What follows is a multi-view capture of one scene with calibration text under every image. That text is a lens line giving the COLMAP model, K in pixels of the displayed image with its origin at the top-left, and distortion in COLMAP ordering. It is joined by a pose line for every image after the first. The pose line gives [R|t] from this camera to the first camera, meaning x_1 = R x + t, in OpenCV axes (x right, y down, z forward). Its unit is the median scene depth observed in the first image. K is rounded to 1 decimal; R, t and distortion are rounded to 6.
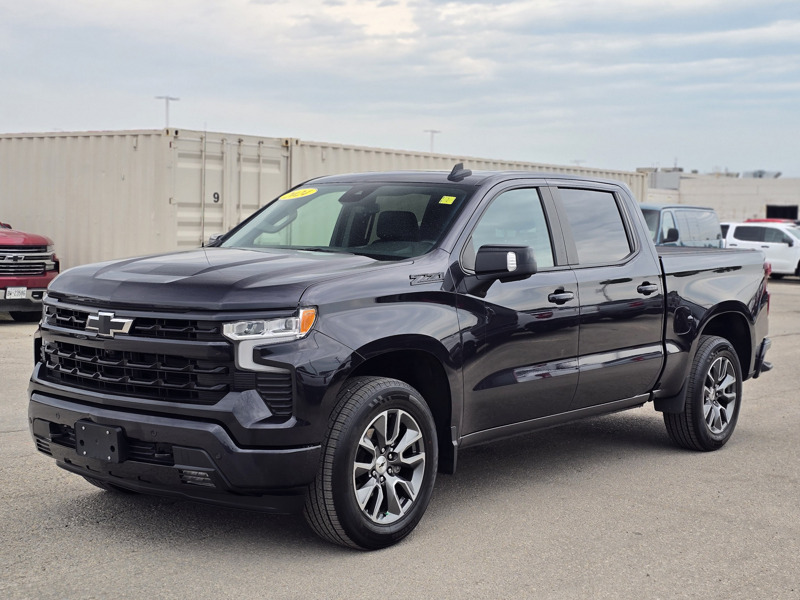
lens RADIAL K [[1461.9, 0, 400.0], [0, 1461.9, 300.0], [0, 0, 1]] dist [0.062896, 0.205835]
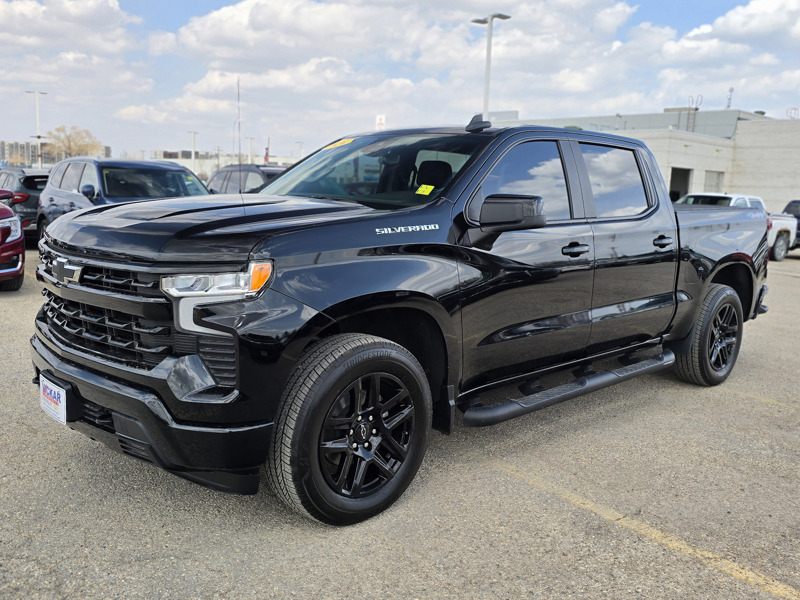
lens RADIAL K [[794.8, 0, 399.2], [0, 794.8, 285.1], [0, 0, 1]] dist [0.074222, -0.006973]
pose [[0.991027, 0.032876, -0.129559, 0.070710], [-0.024849, 0.997698, 0.063098, -0.010992], [0.131335, -0.059312, 0.989562, 0.504948]]
